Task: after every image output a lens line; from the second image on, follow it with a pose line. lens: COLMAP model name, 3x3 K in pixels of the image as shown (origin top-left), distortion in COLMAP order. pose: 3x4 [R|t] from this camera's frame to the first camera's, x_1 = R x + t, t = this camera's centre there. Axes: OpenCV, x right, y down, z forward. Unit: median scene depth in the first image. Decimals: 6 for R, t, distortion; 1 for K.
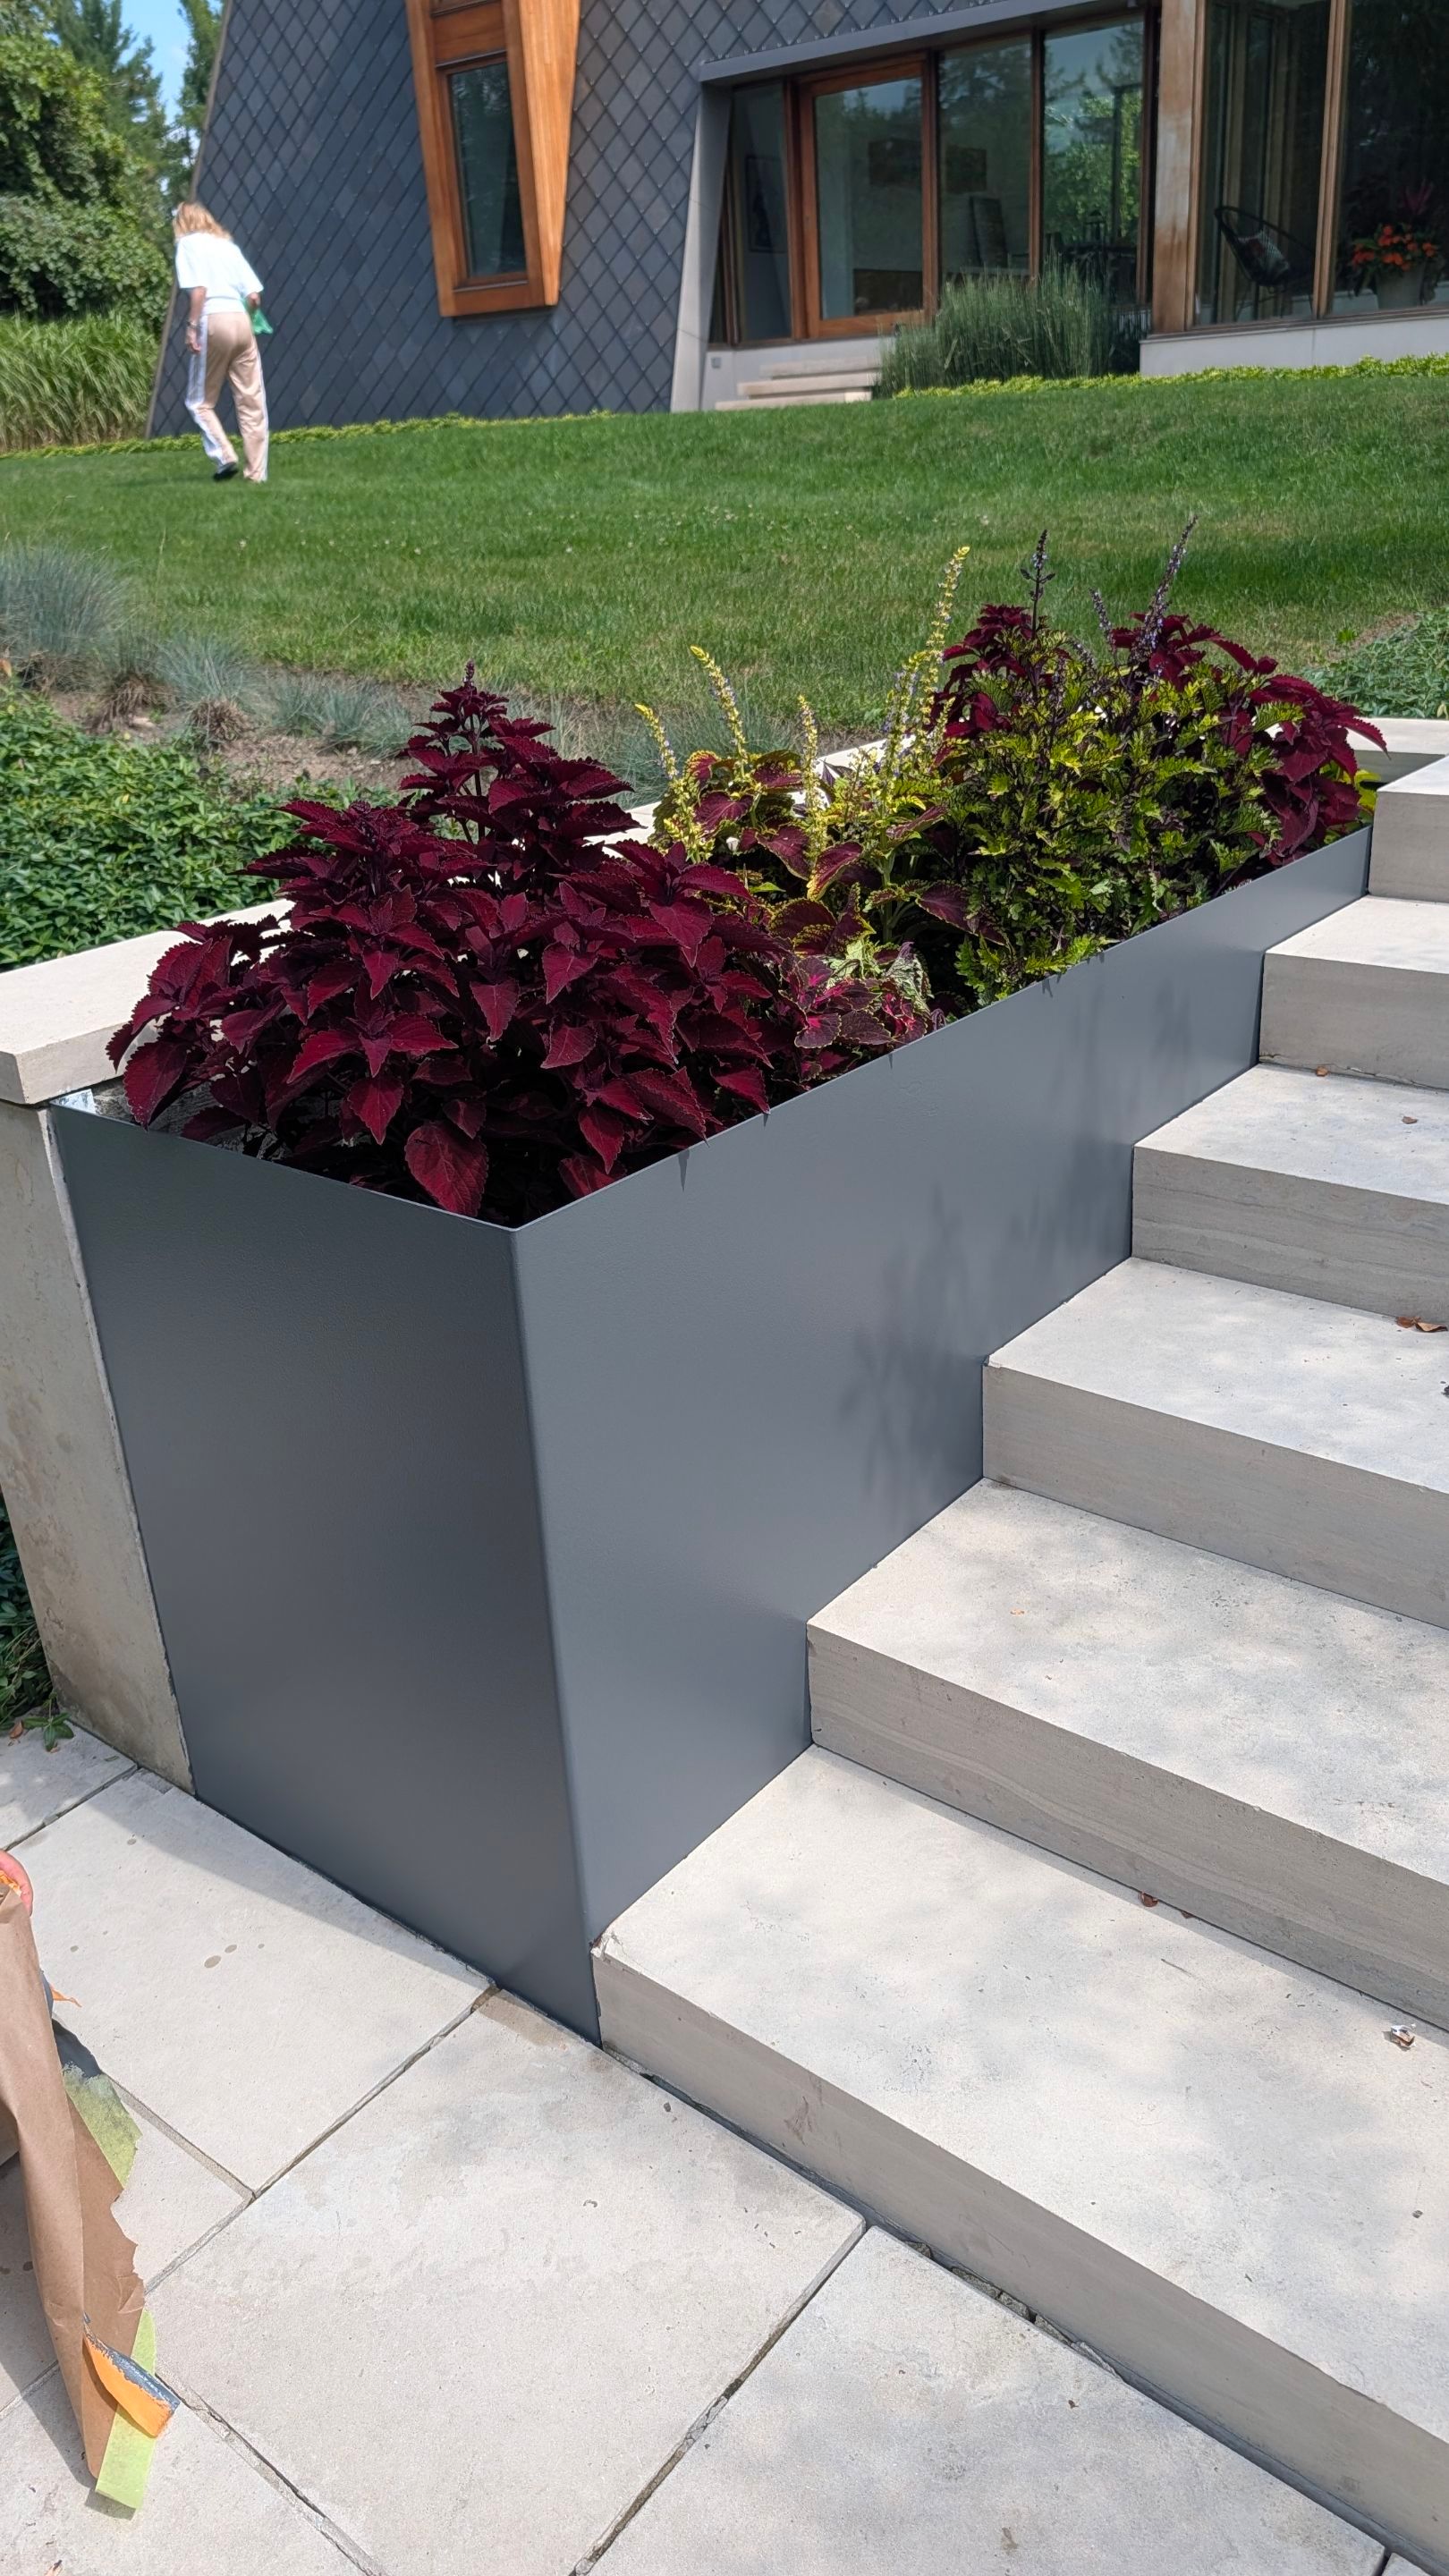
lens RADIAL K [[1877.3, 0, 760.2], [0, 1877.3, 1263.1], [0, 0, 1]] dist [0.008406, -0.008659]
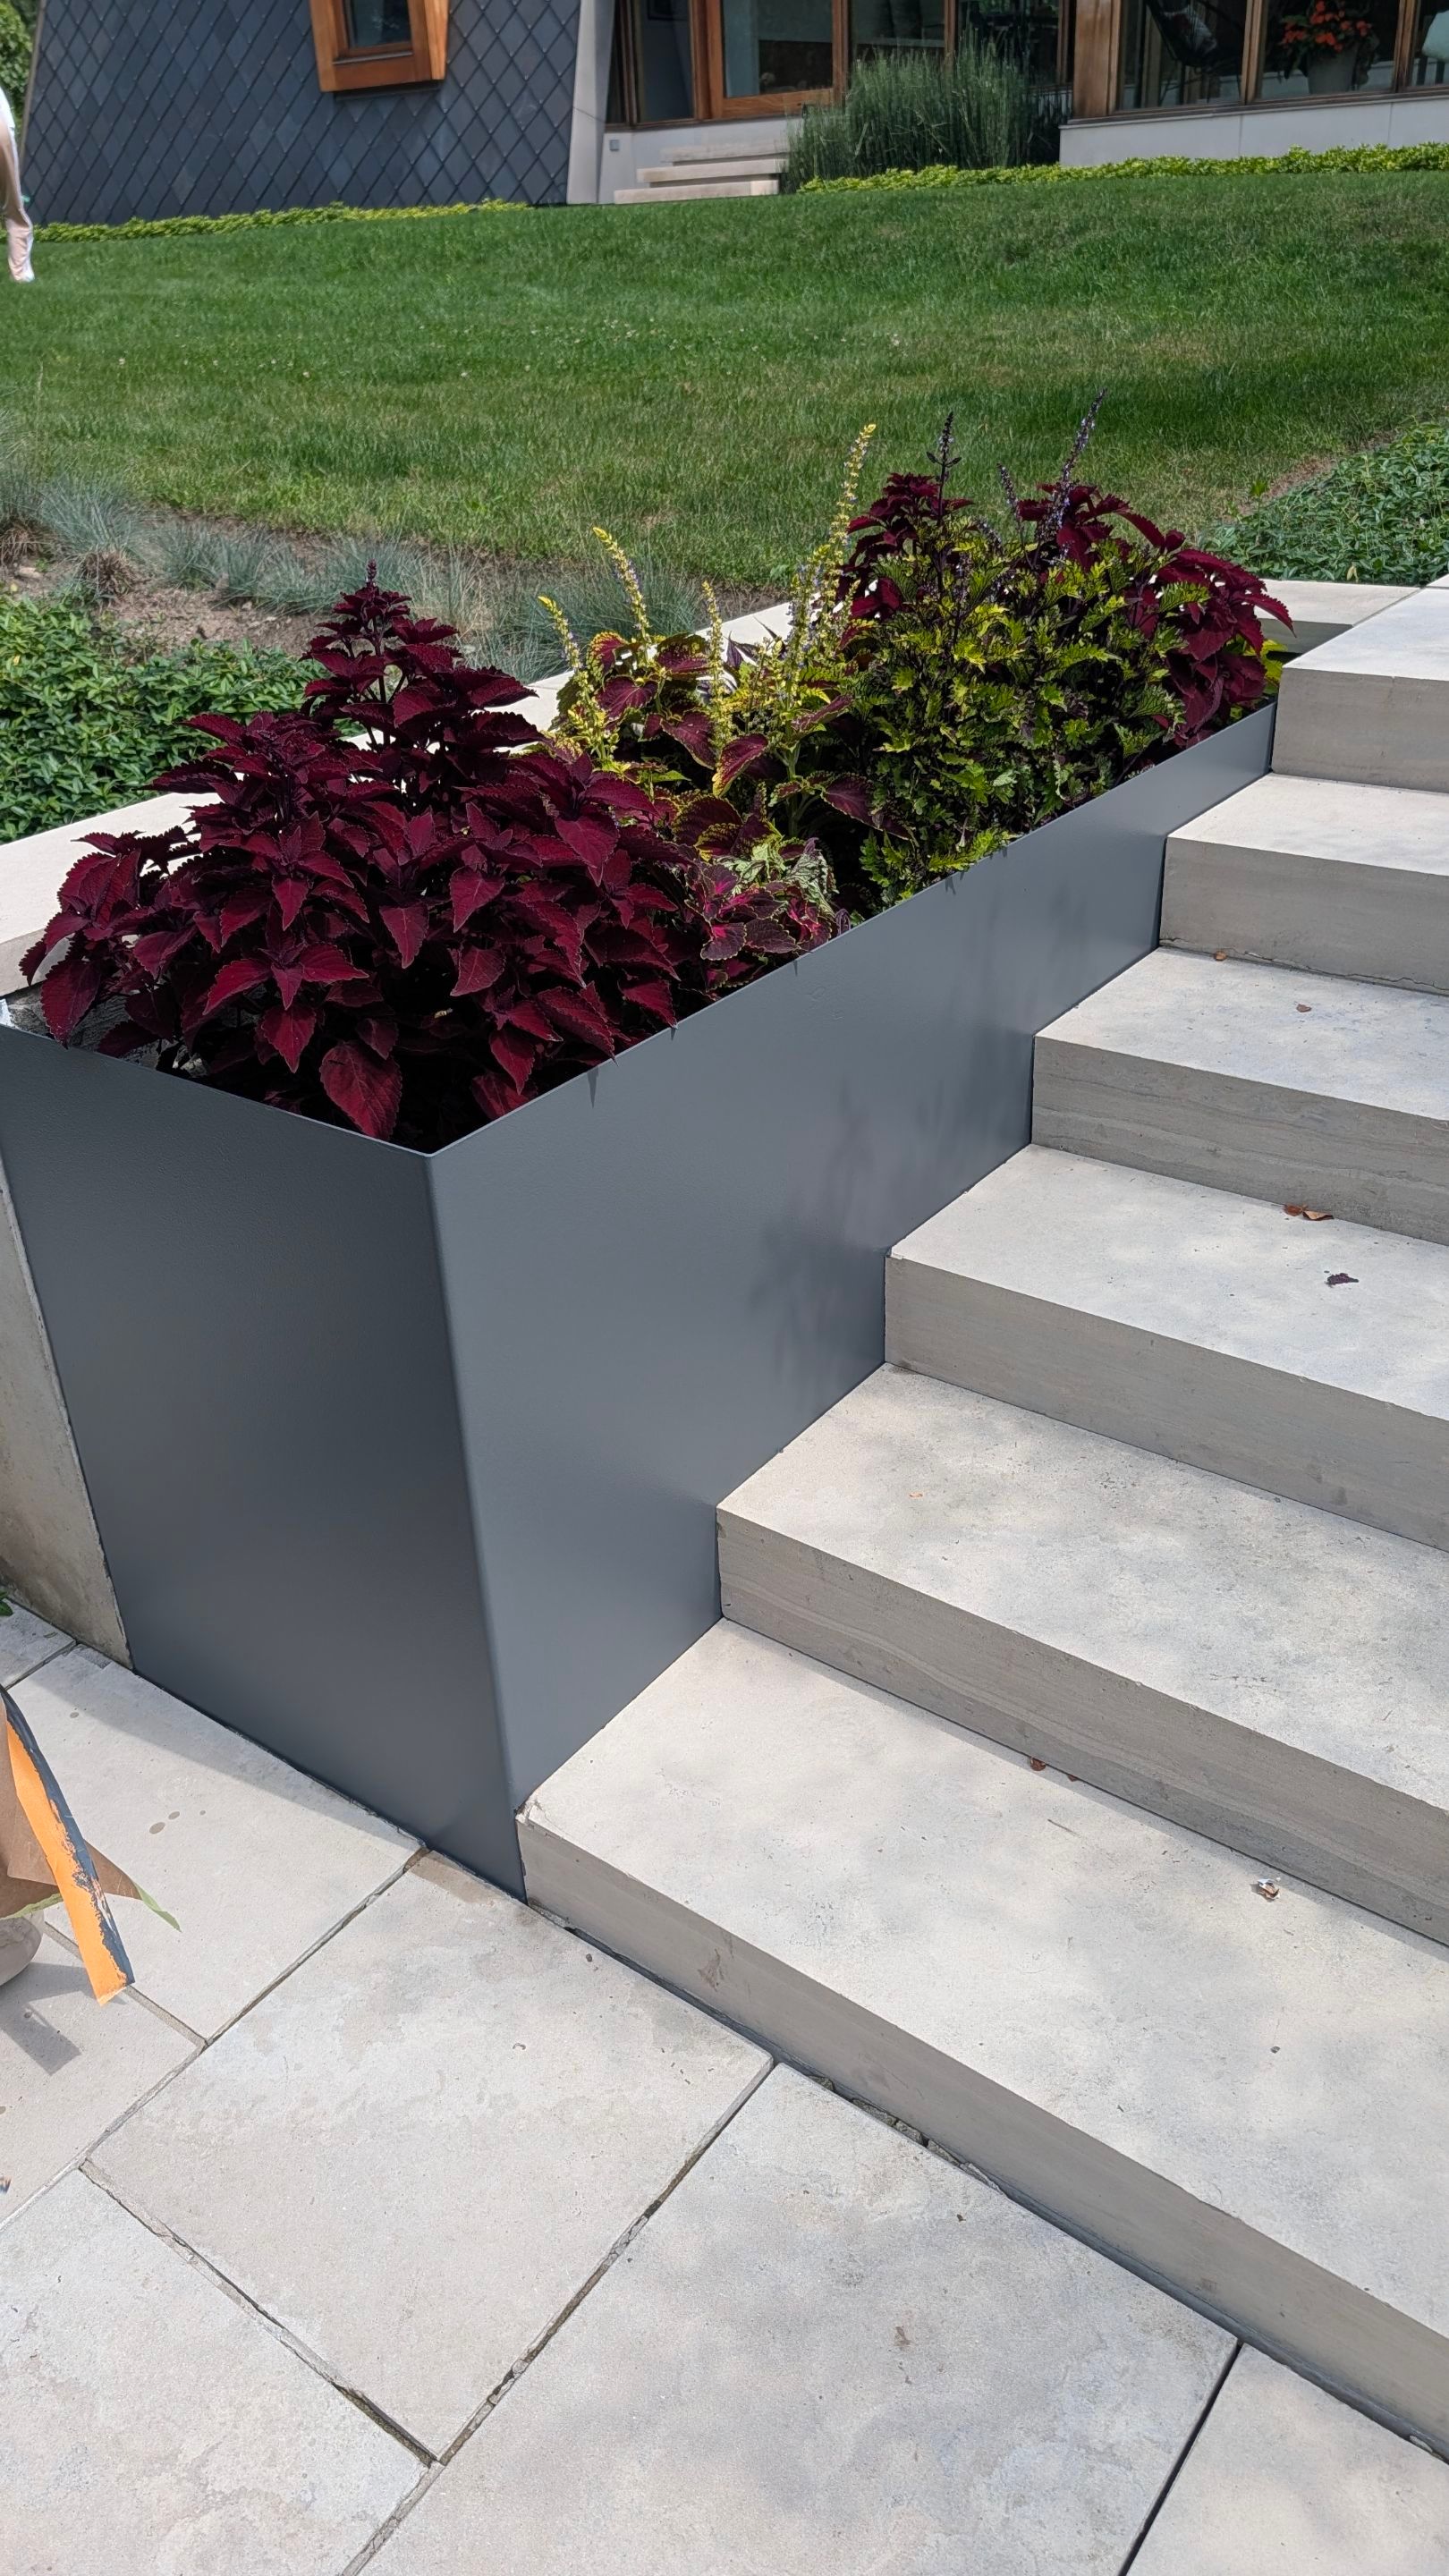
lens RADIAL K [[1877.3, 0, 709.2], [0, 1877.3, 1287.5], [0, 0, 1]] dist [0.008406, -0.008659]
pose [[0.999756, -0.008908, 0.020231, 0.000440], [0.006754, 0.994540, 0.104137, -0.024389], [-0.021049, -0.103975, 0.994357, -0.017203]]
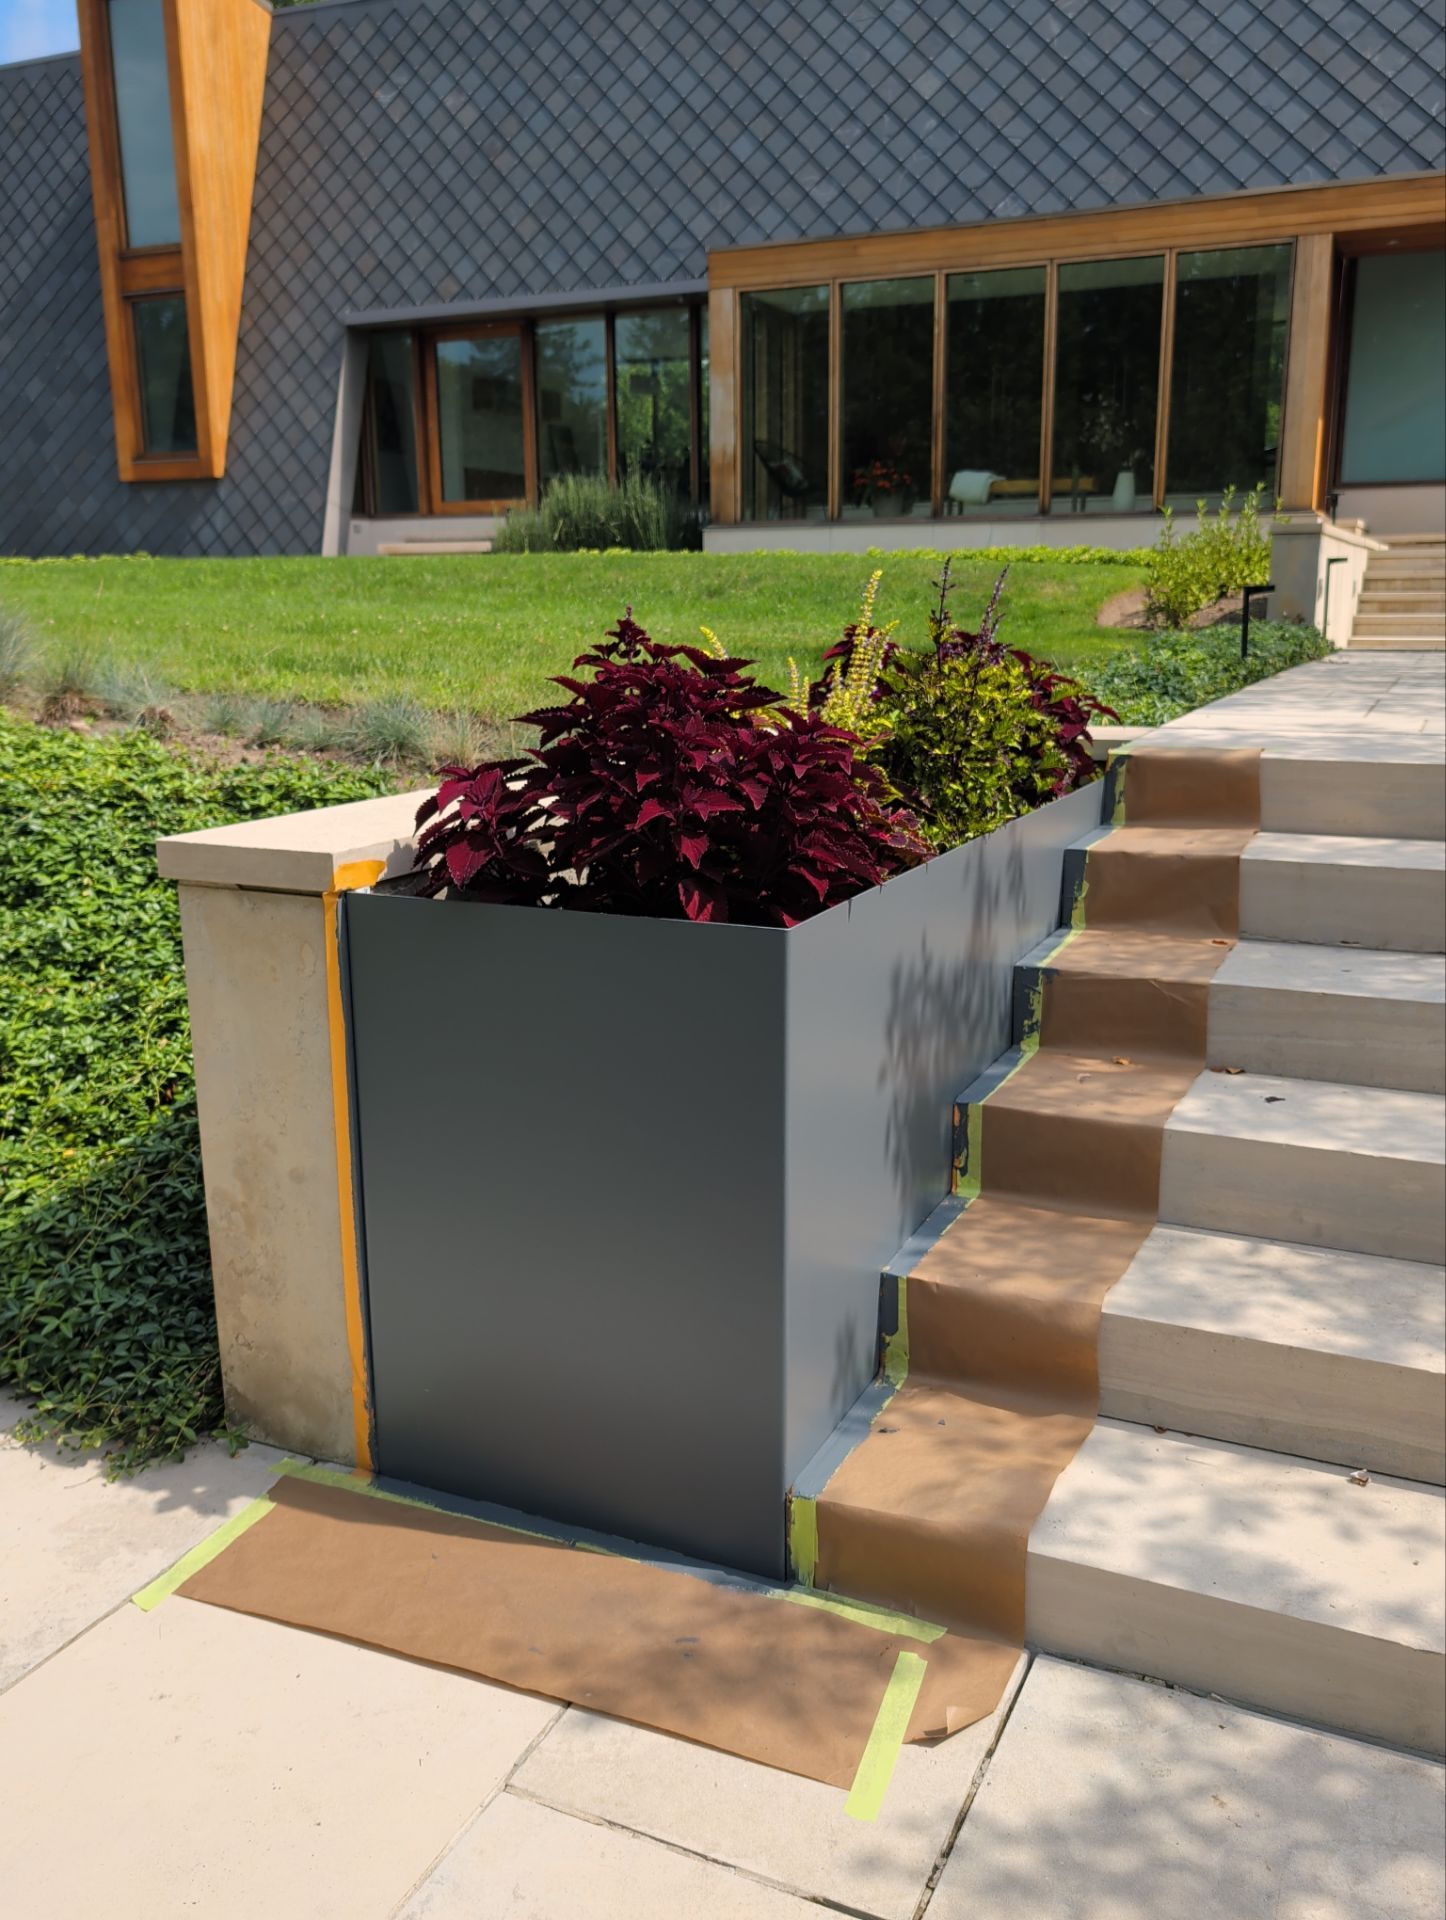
lens RADIAL K [[1616.0, 0, 720.0], [0, 1616.0, 953.3], [0, 0, 1]] dist [-0.002066, 0.003767]
pose [[0.971152, -0.002382, 0.238448, -0.228040], [0.051375, 0.978558, -0.199462, 0.117630], [-0.232860, 0.205958, 0.950451, -0.091982]]
